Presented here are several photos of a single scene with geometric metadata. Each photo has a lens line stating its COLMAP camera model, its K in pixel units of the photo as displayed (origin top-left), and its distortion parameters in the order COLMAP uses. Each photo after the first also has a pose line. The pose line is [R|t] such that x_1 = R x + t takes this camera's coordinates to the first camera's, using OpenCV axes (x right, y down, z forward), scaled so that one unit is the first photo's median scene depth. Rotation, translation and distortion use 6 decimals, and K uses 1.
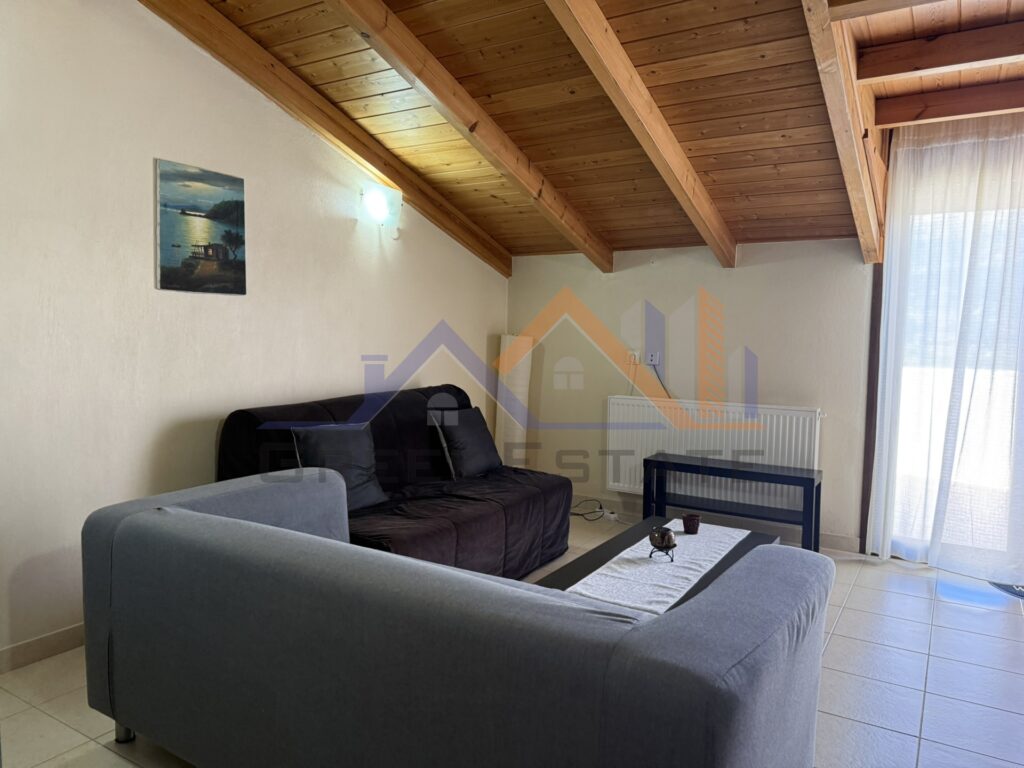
lens RADIAL K [[712.7, 0, 513.1], [0, 712.7, 377.7], [0, 0, 1]] dist [0.151040, -0.210508]
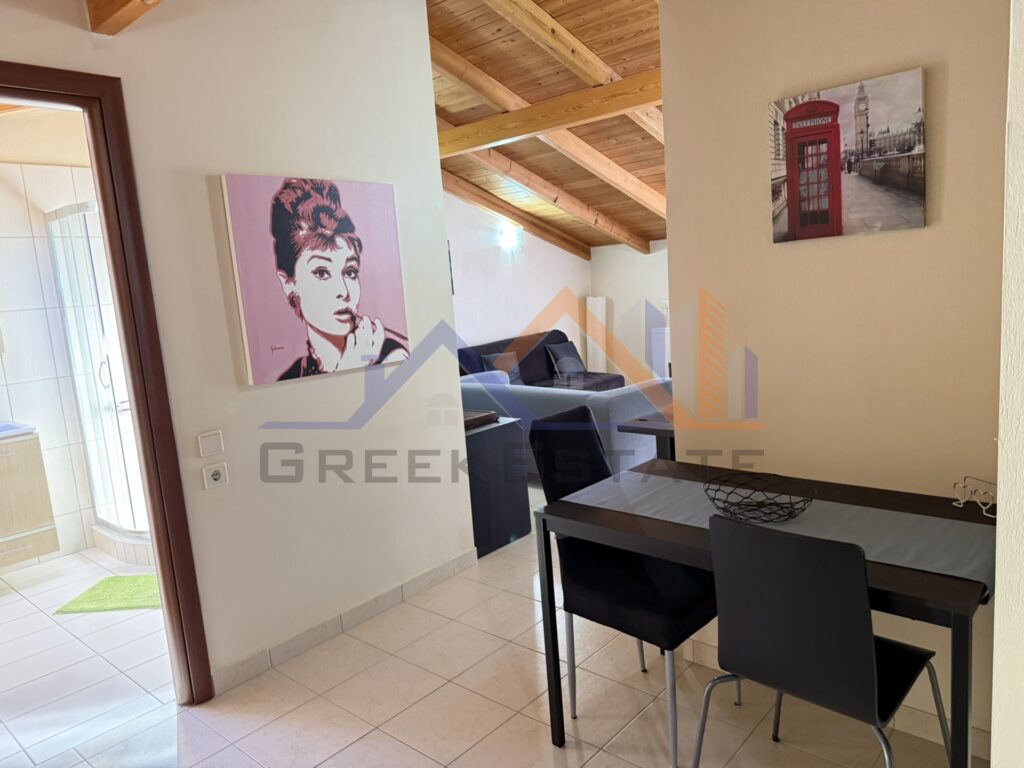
lens RADIAL K [[712.7, 0, 513.1], [0, 712.7, 377.7], [0, 0, 1]] dist [0.151040, -0.210508]
pose [[0.981025, -0.066209, -0.182227, 0.164217], [0.080610, 0.994085, 0.072784, -0.013214], [0.176330, -0.086092, 0.980559, -1.041825]]
